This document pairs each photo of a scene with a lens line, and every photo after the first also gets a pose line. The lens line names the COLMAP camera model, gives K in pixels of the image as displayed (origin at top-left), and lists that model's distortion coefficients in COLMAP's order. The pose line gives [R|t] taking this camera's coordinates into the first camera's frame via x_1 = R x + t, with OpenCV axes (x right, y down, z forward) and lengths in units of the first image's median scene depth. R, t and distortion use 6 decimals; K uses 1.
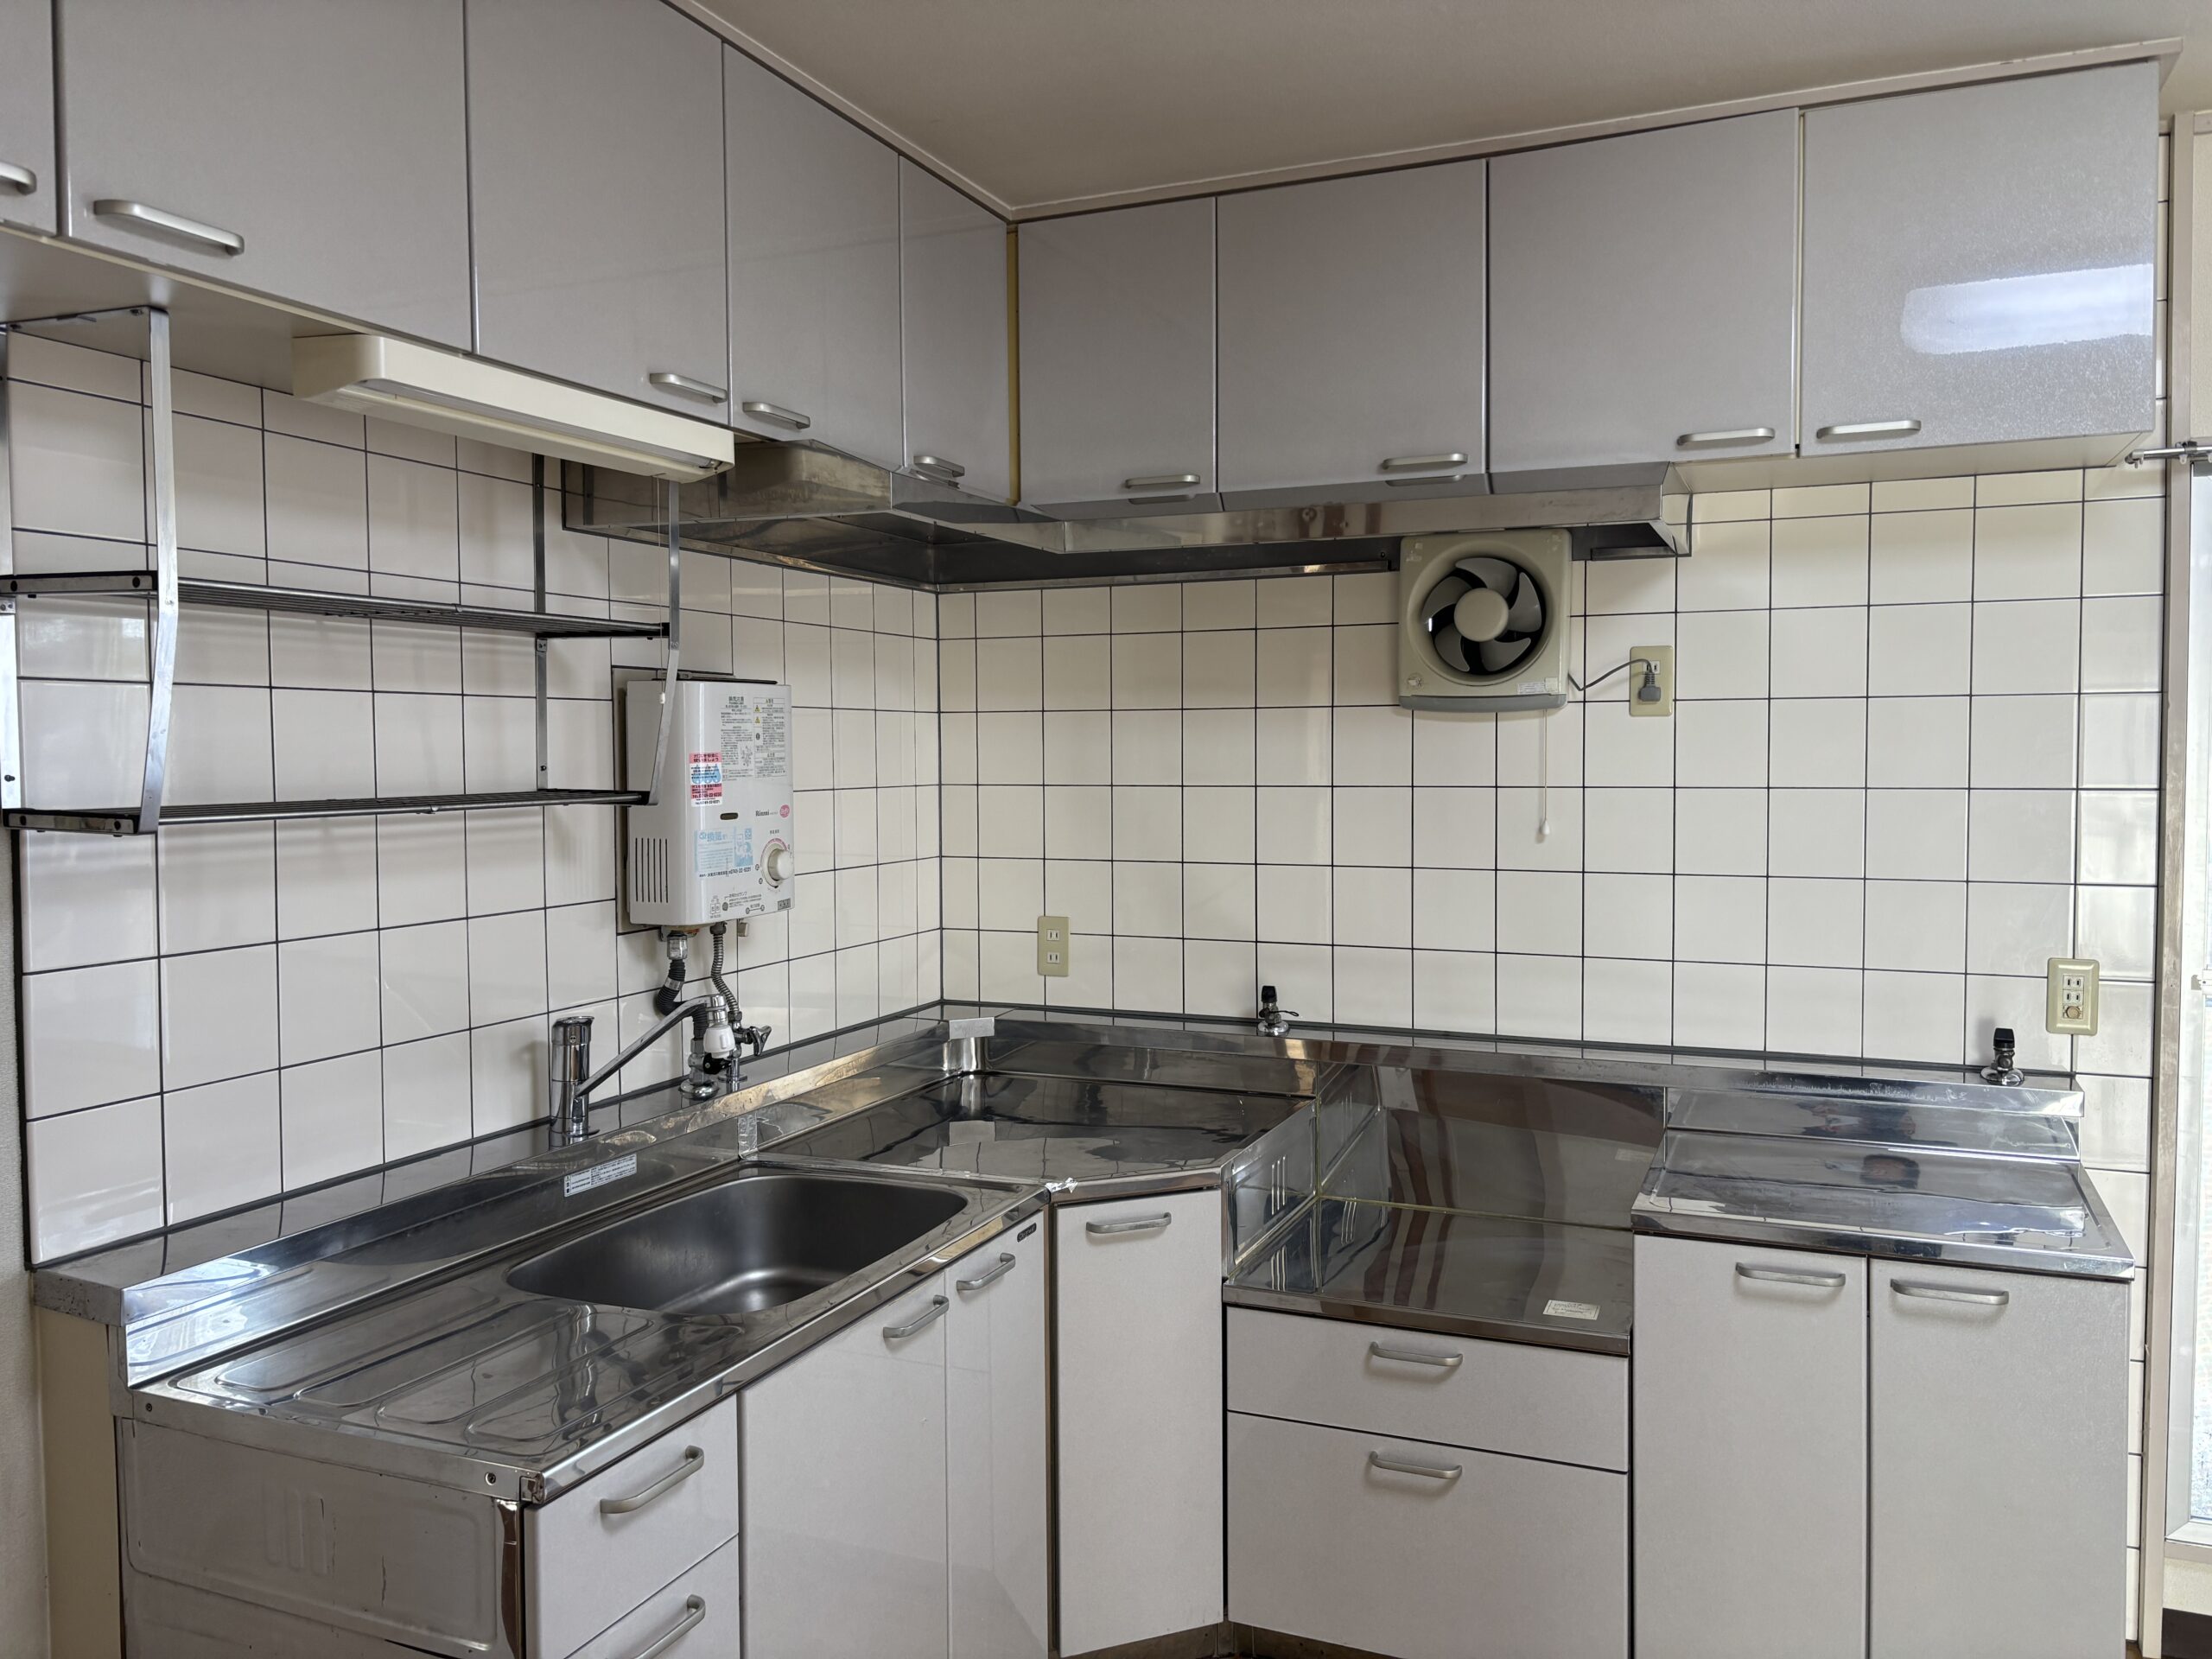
lens RADIAL K [[1675.3, 0, 1110.5], [0, 1675.3, 831.6], [0, 0, 1]] dist [0.043677, -0.017577]
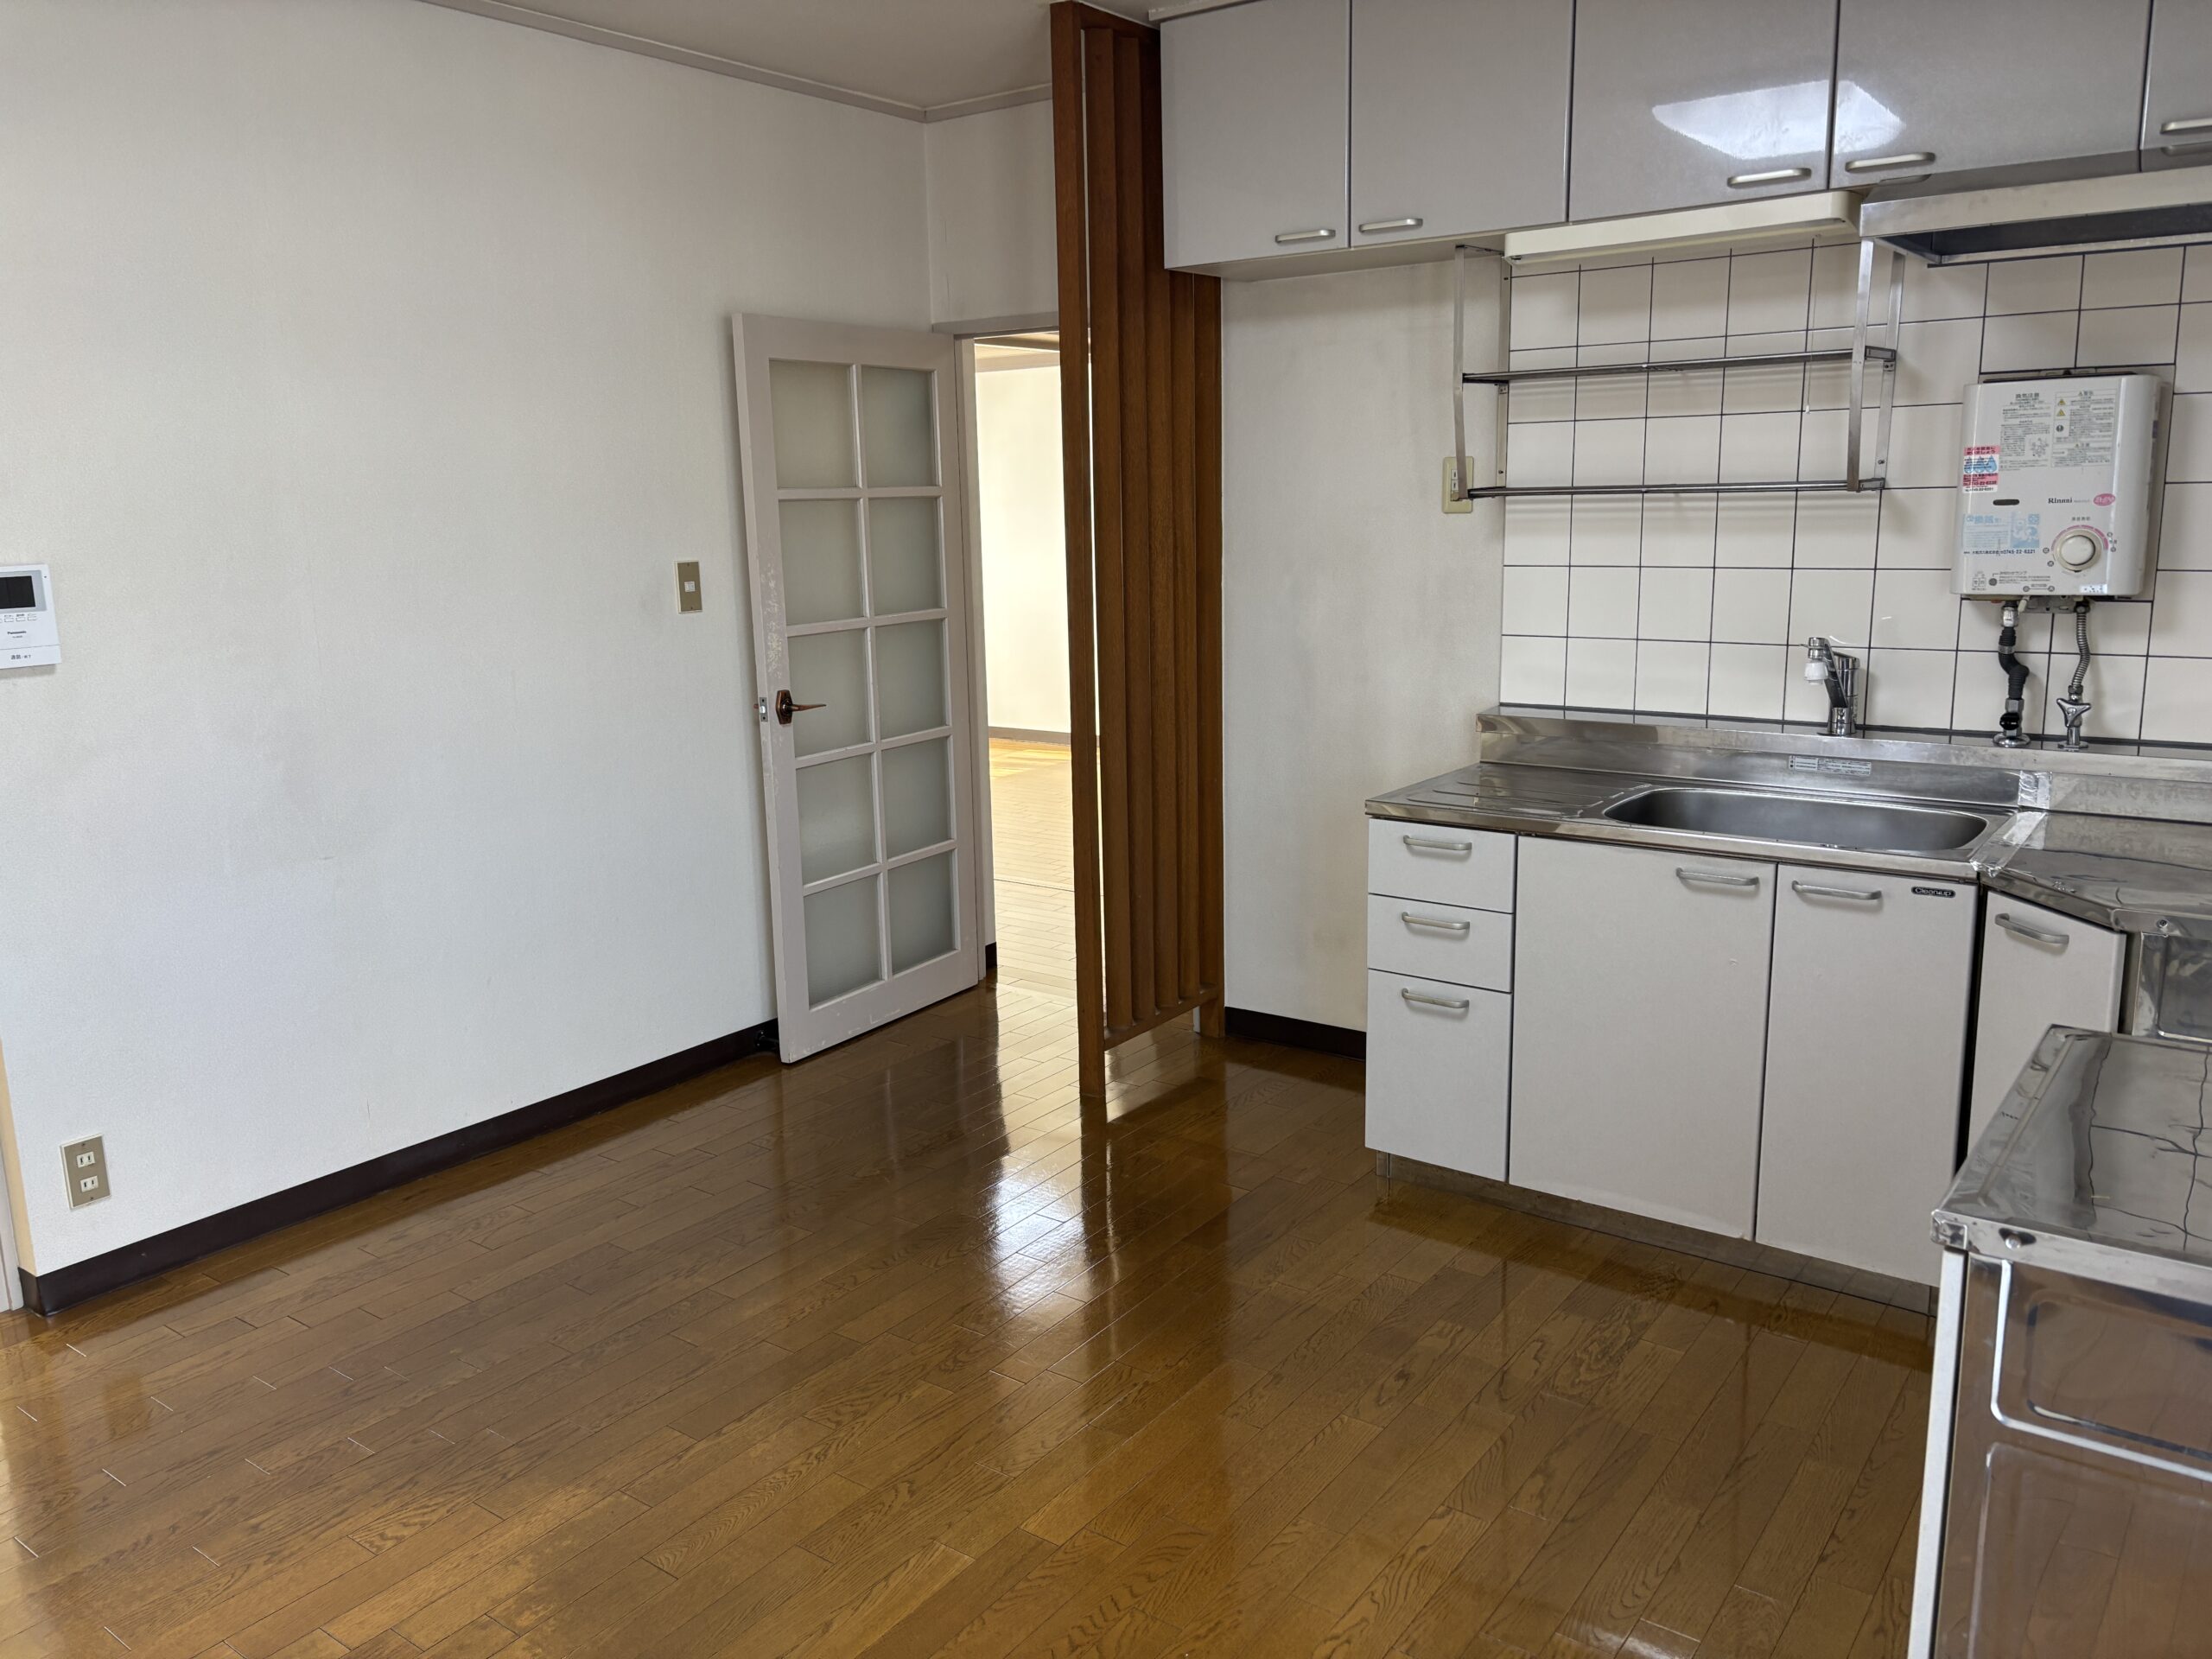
lens RADIAL K [[1675.3, 0, 1105.6], [0, 1675.3, 823.5], [0, 0, 1]] dist [0.043677, -0.017577]
pose [[-0.214343, 0.195703, -0.956952, 1.073944], [-0.032627, 0.977741, 0.207262, -0.014876], [0.976213, 0.075648, -0.203187, 0.664144]]
